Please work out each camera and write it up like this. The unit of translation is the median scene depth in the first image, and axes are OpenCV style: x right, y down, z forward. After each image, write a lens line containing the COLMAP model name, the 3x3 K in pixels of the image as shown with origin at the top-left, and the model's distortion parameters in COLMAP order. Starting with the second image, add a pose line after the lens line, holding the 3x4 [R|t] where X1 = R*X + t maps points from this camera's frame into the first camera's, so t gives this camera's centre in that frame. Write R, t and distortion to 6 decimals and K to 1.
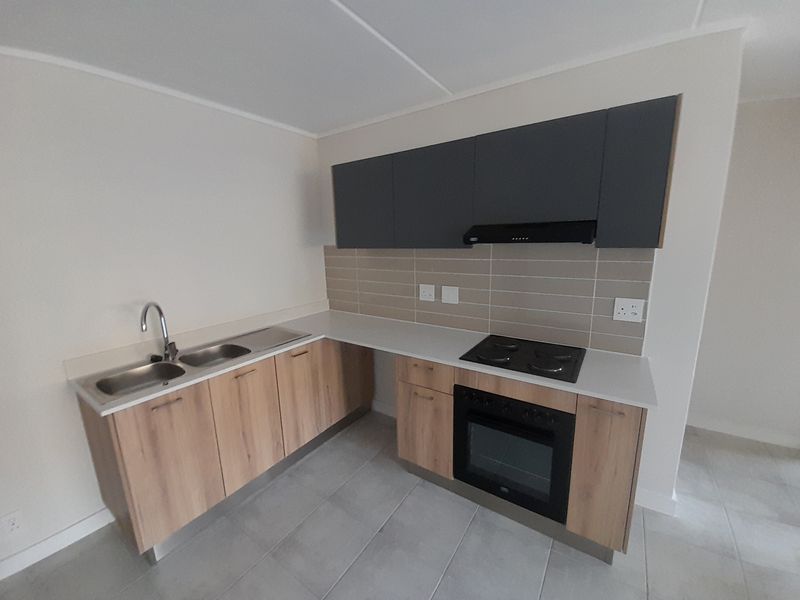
lens RADIAL K [[325.8, 0, 400.0], [0, 325.8, 300.0], [0, 0, 1]] dist [-0.000394, -0.000094]
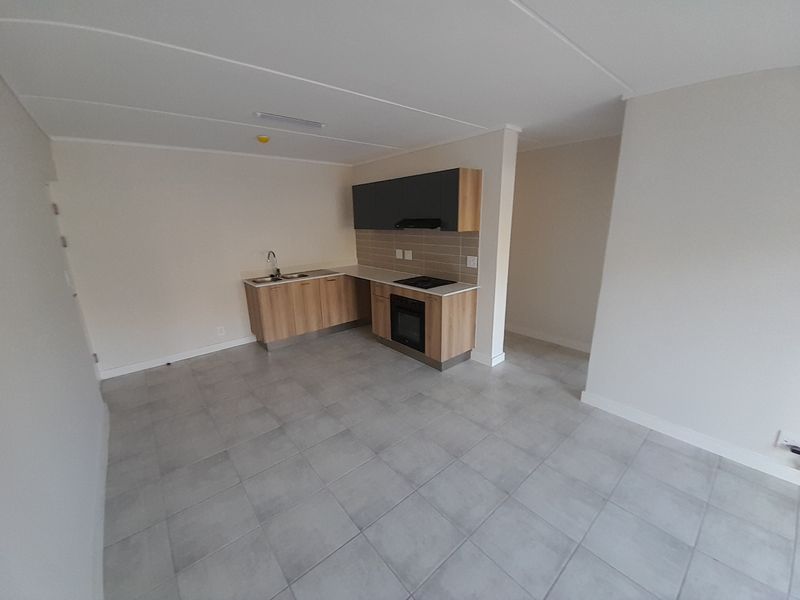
lens RADIAL K [[319.9, 0, 392.3], [0, 319.9, 303.0], [0, 0, 1]] dist [0.000043, -0.000049]
pose [[0.959888, 0.078152, -0.269271, 0.723926], [-0.058187, 0.994985, 0.081354, 0.141589], [0.274279, -0.062423, 0.959622, -0.995719]]
